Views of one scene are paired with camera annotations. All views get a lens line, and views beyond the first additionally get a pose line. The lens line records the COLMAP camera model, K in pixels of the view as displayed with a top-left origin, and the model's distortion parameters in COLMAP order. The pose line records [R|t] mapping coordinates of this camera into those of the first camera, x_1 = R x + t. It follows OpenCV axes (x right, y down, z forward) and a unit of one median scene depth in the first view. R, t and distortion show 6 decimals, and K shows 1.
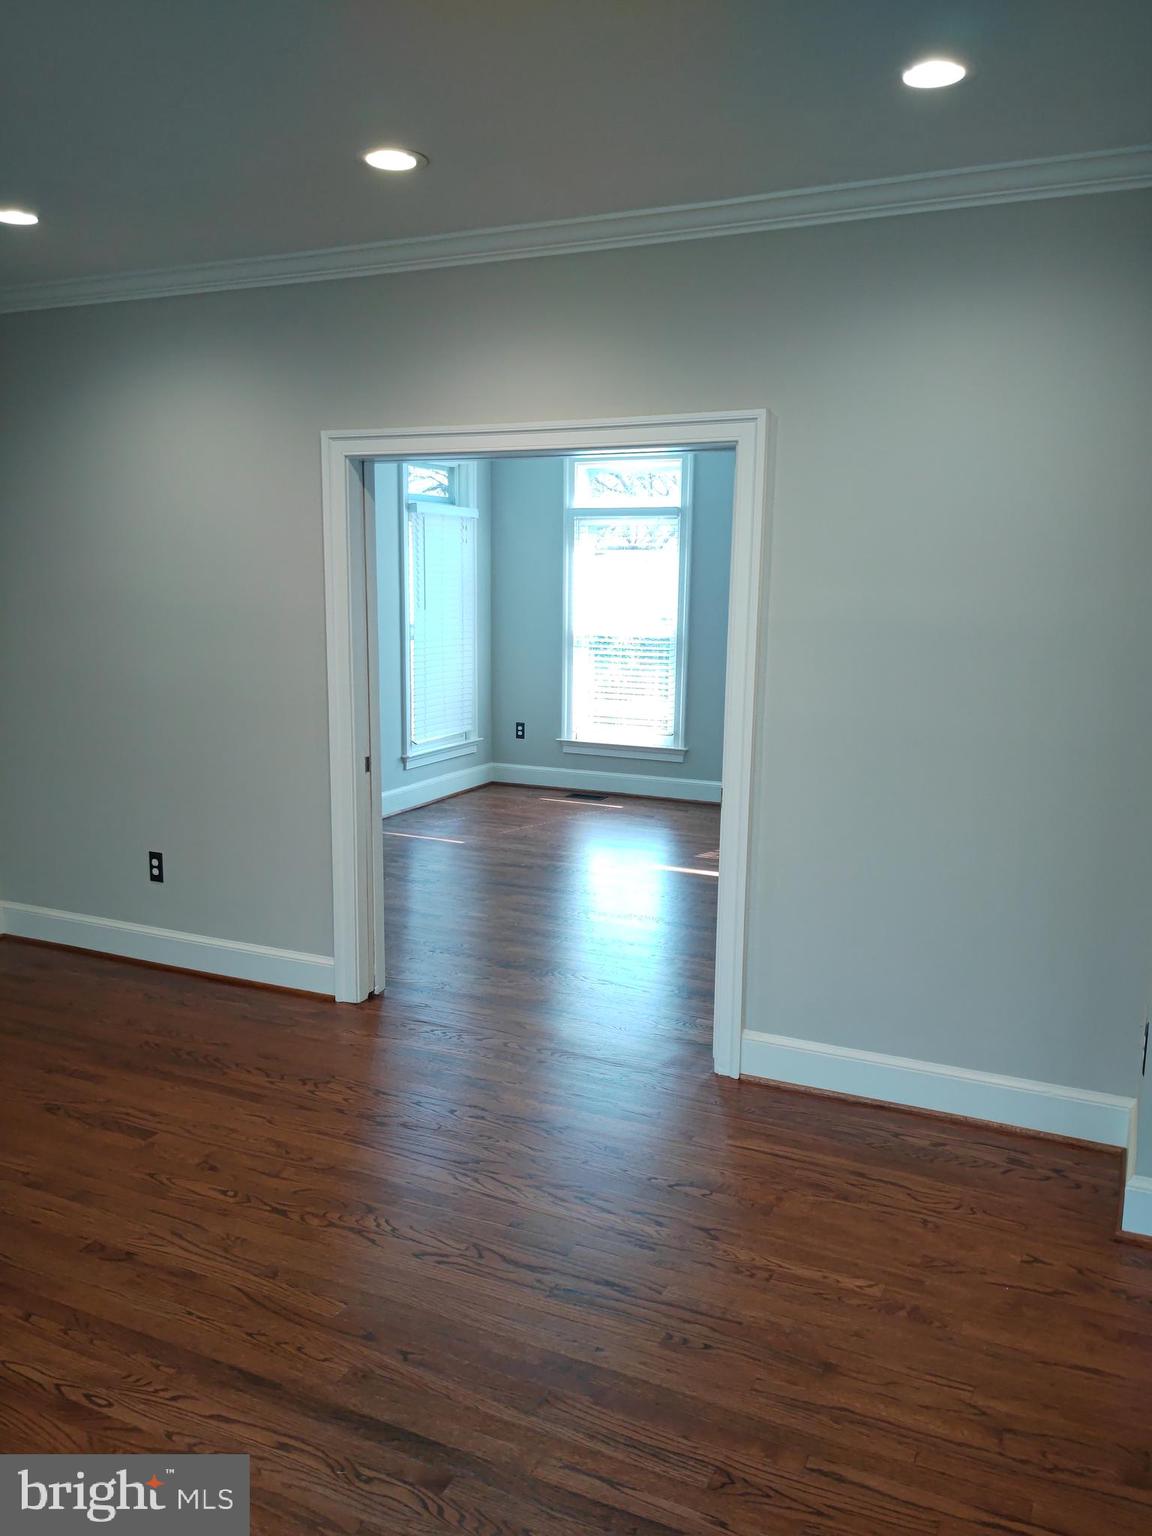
lens RADIAL K [[1210.4, 0, 570.9], [0, 1210.4, 769.7], [0, 0, 1]] dist [0.047236, -0.074524]
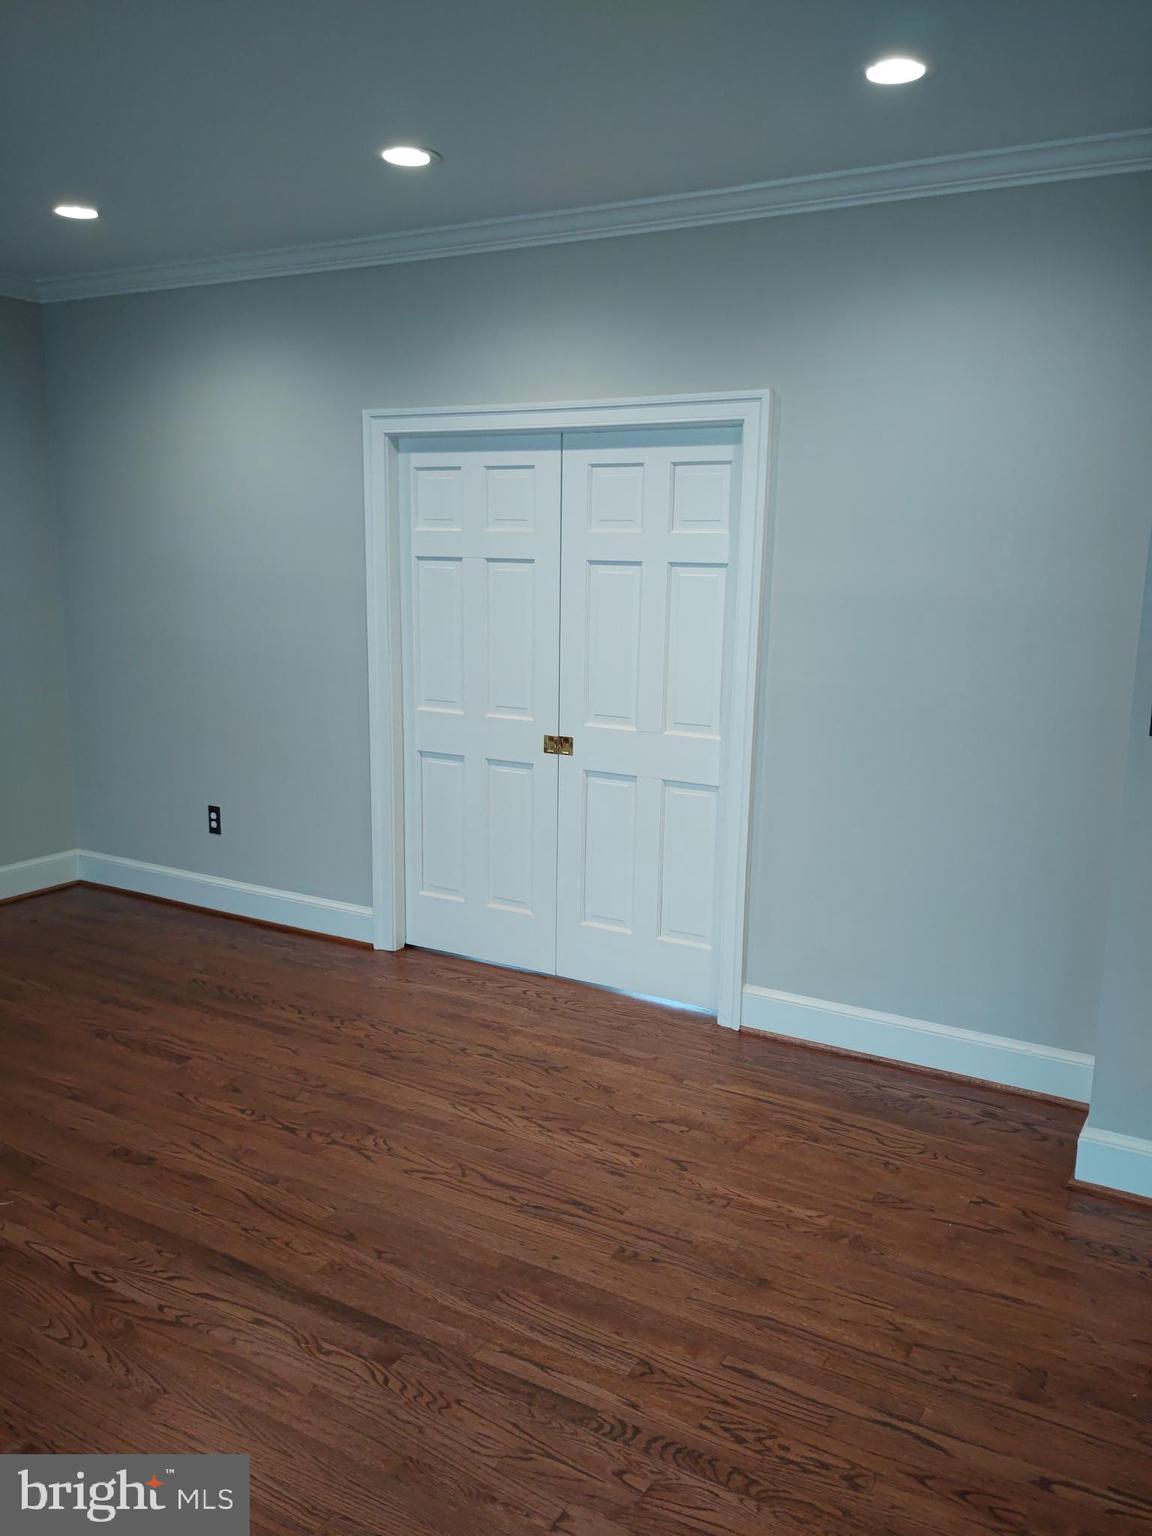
lens RADIAL K [[1210.4, 0, 585.4], [0, 1210.4, 771.1], [0, 0, 1]] dist [0.047236, -0.074524]
pose [[0.997165, 0.019243, -0.072738, 0.100934], [-0.017568, 0.999567, 0.023597, 0.009852], [0.073160, -0.022252, 0.997072, -0.067151]]
